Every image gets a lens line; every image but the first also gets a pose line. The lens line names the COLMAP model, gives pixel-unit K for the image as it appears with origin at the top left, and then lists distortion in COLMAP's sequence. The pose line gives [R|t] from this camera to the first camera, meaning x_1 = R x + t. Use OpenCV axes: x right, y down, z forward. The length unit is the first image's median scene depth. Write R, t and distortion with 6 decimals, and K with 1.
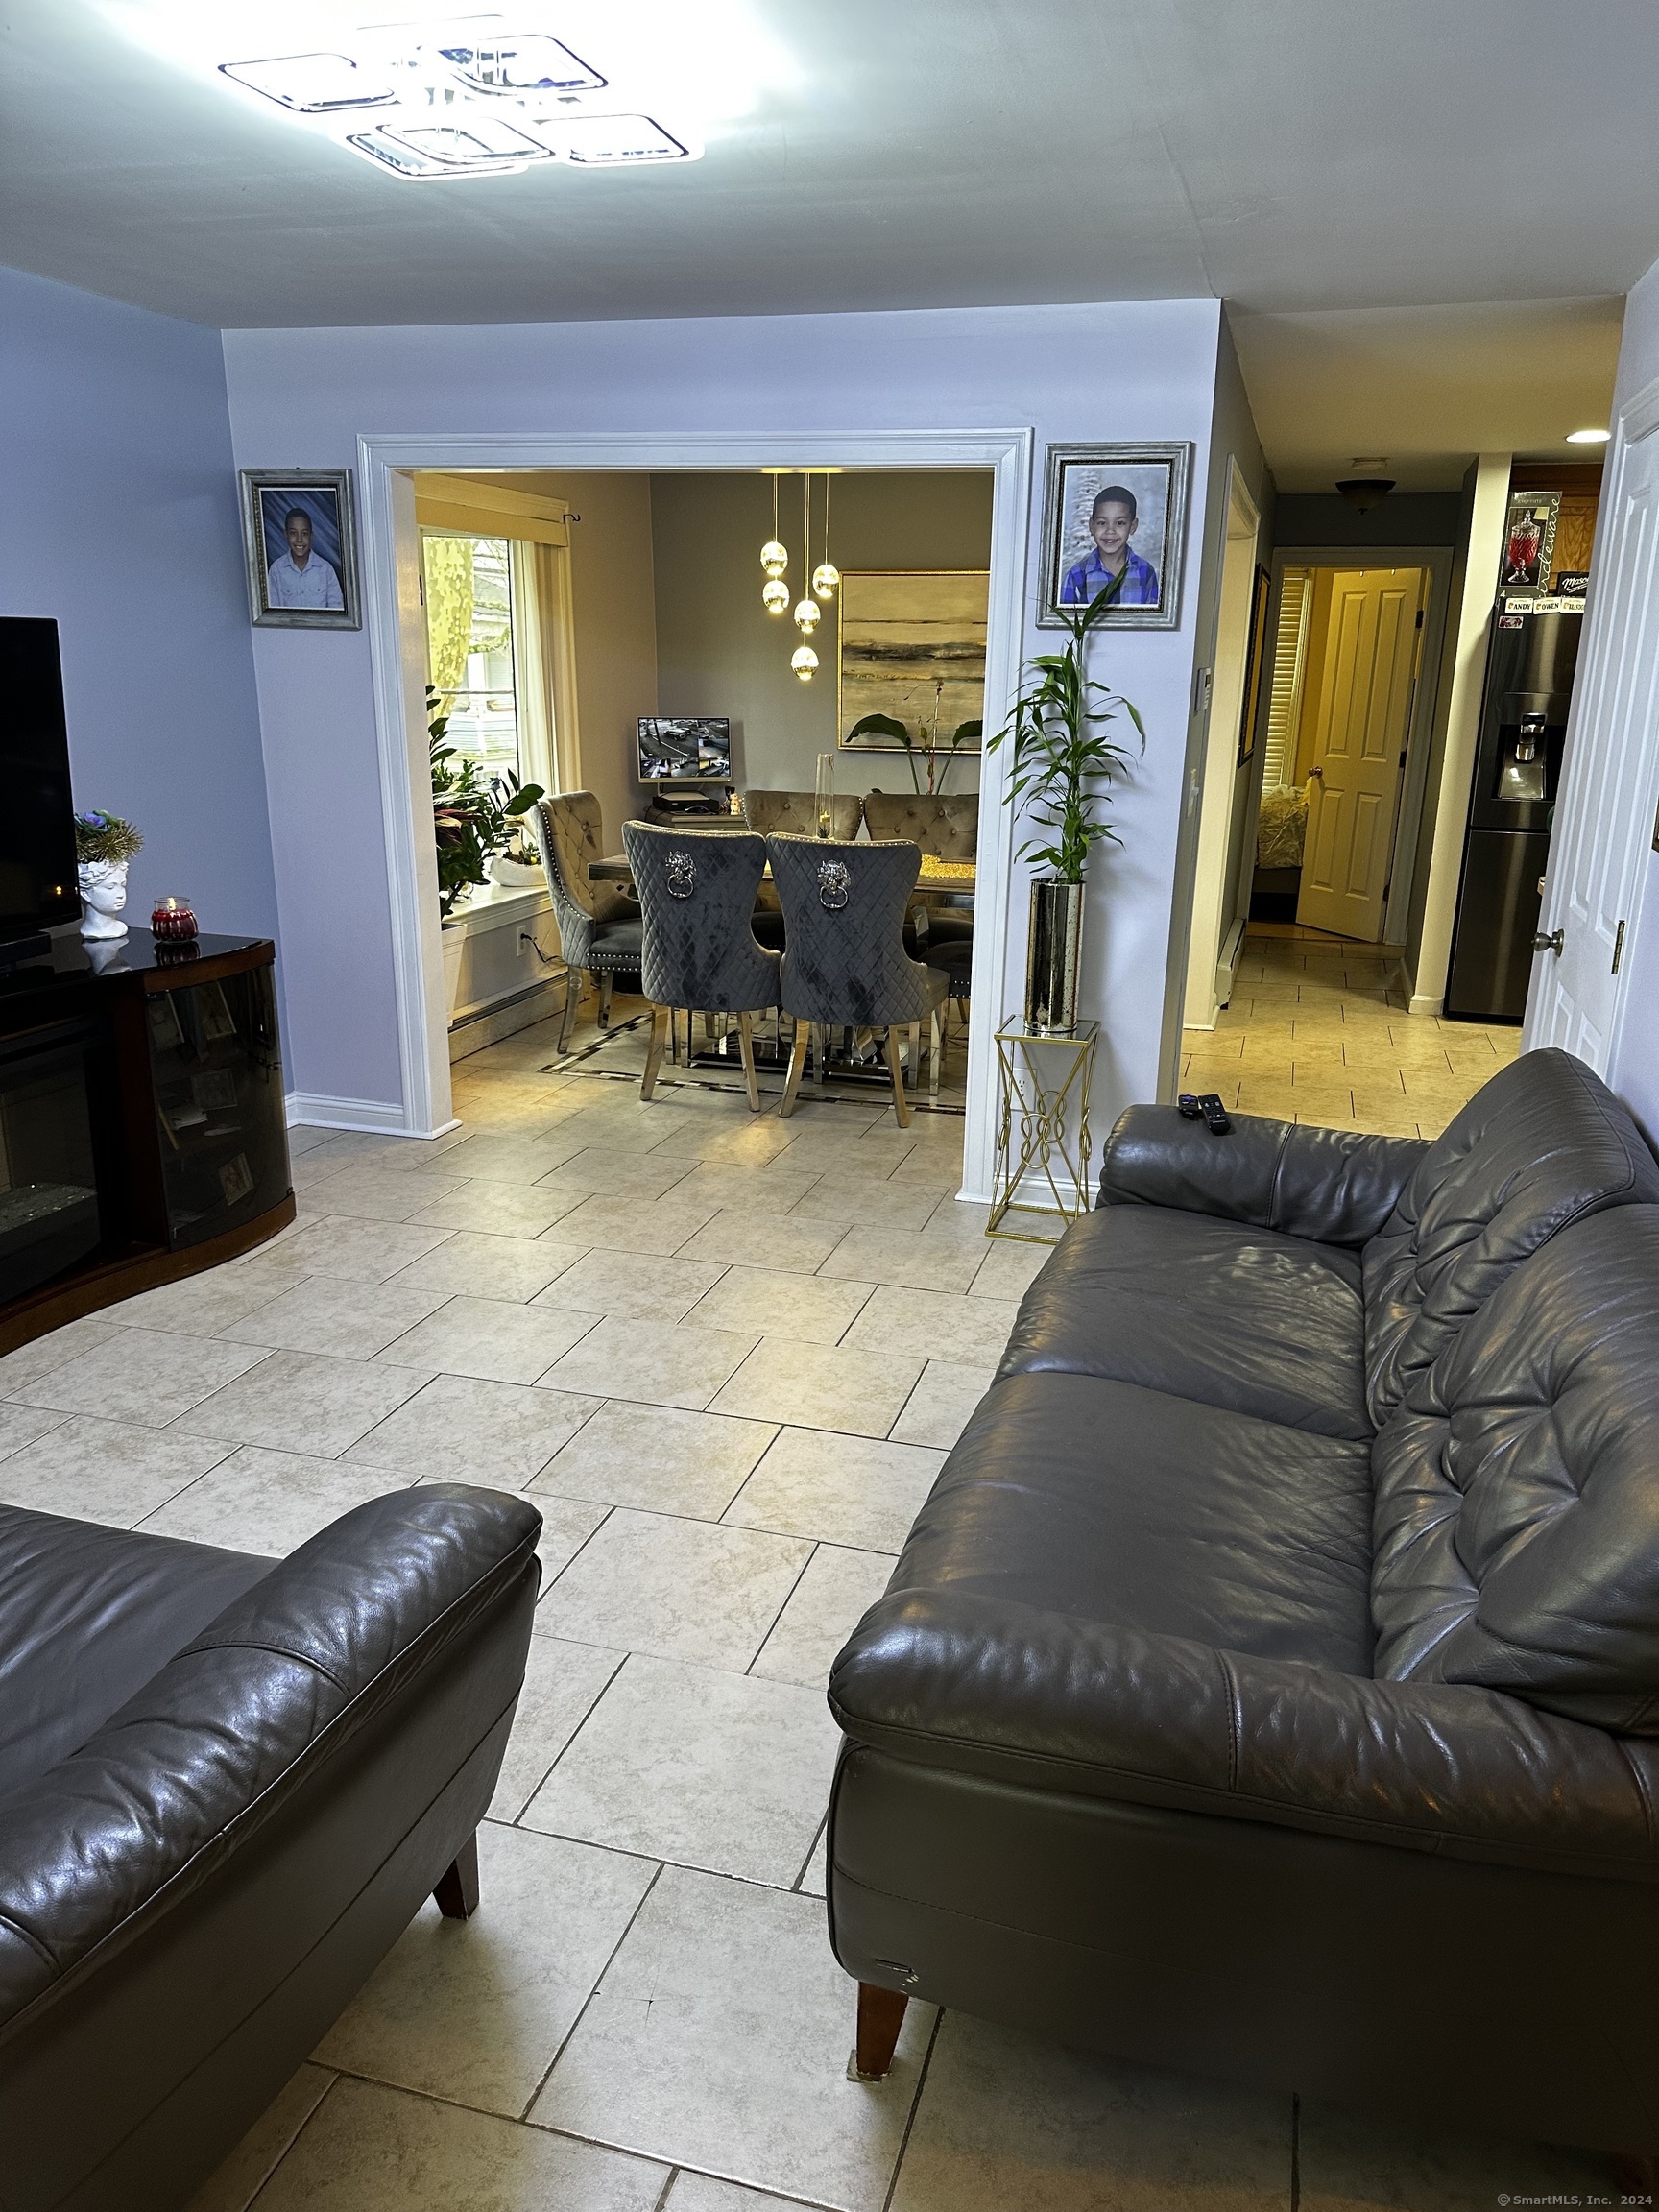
lens RADIAL K [[1562.2, 0, 826.6], [0, 1562.2, 1103.6], [0, 0, 1]] dist [0.013477, -0.010945]
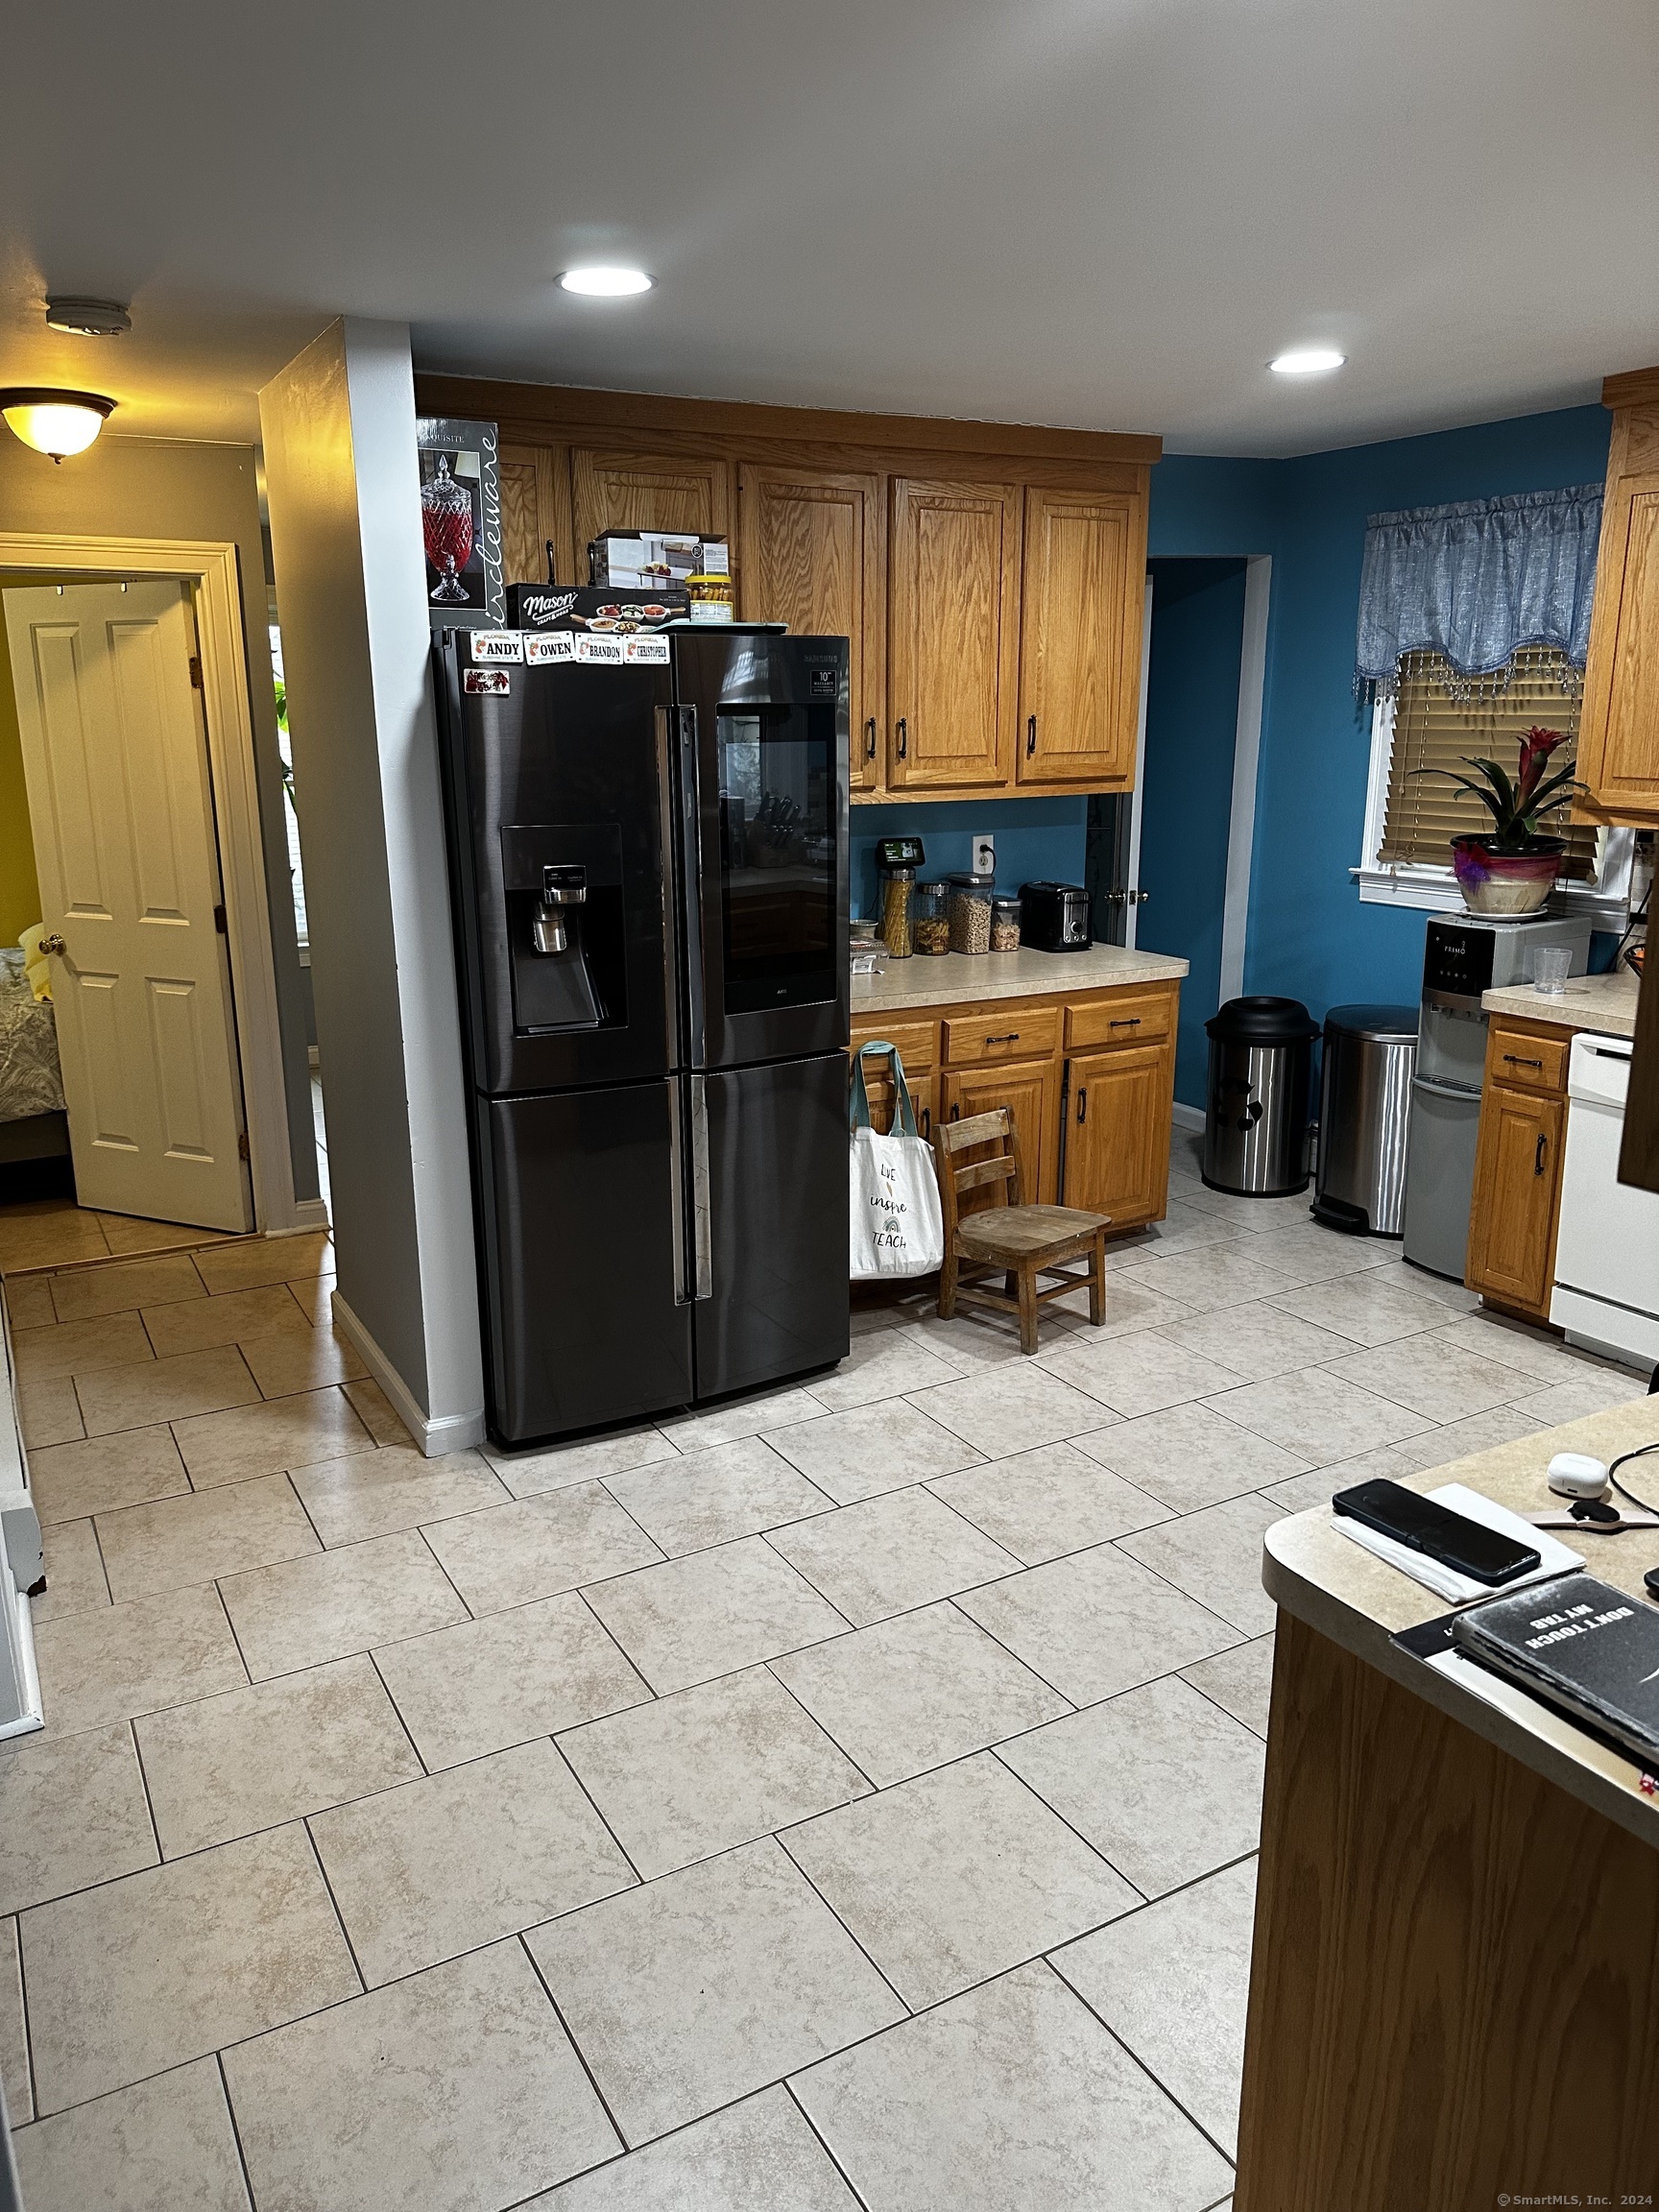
lens RADIAL K [[1562.2, 0, 830.8], [0, 1562.2, 1109.3], [0, 0, 1]] dist [0.013477, -0.010945]
pose [[0.691696, -0.198859, 0.694270, 0.141269], [0.217442, 0.974079, 0.062368, -0.173422], [-0.688676, 0.107824, 0.717007, 0.556607]]
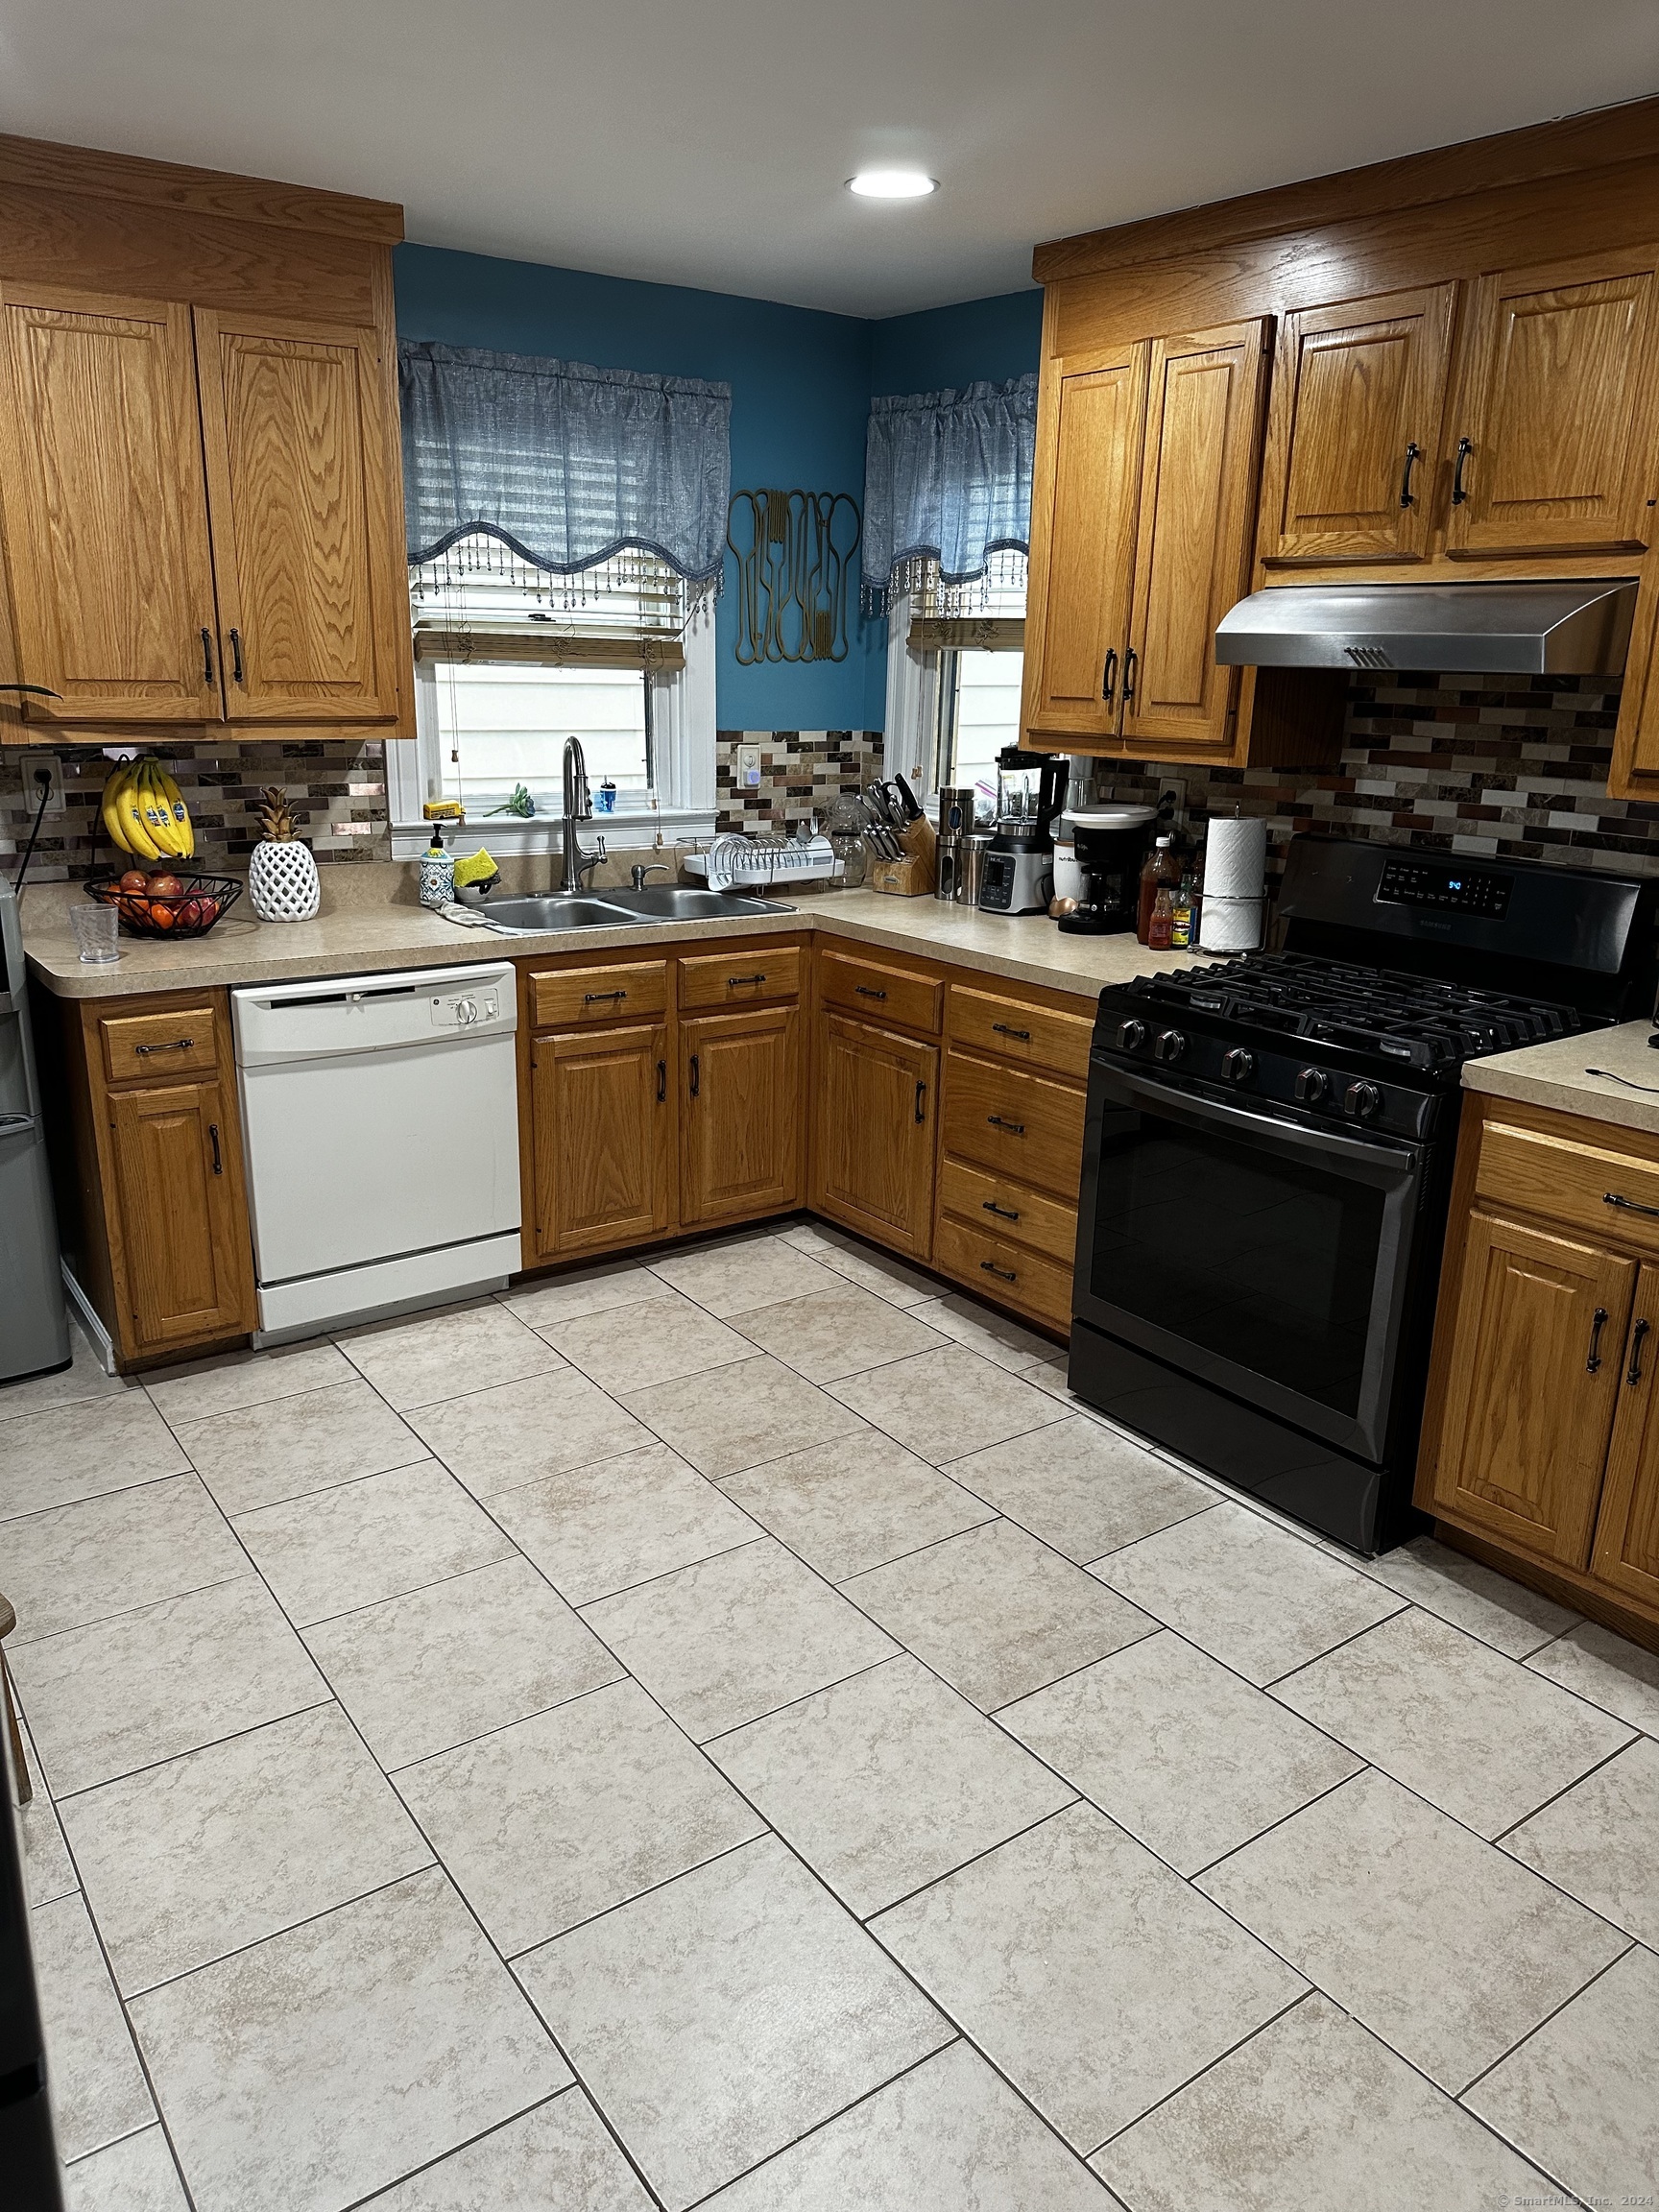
lens RADIAL K [[1562.2, 0, 831.8], [0, 1562.2, 1099.2], [0, 0, 1]] dist [0.013477, -0.010945]
pose [[-0.792417, -0.199731, 0.576353, 0.354667], [0.137661, 0.861939, 0.487966, -0.312149], [-0.594243, 0.466014, -0.655520, 1.108814]]
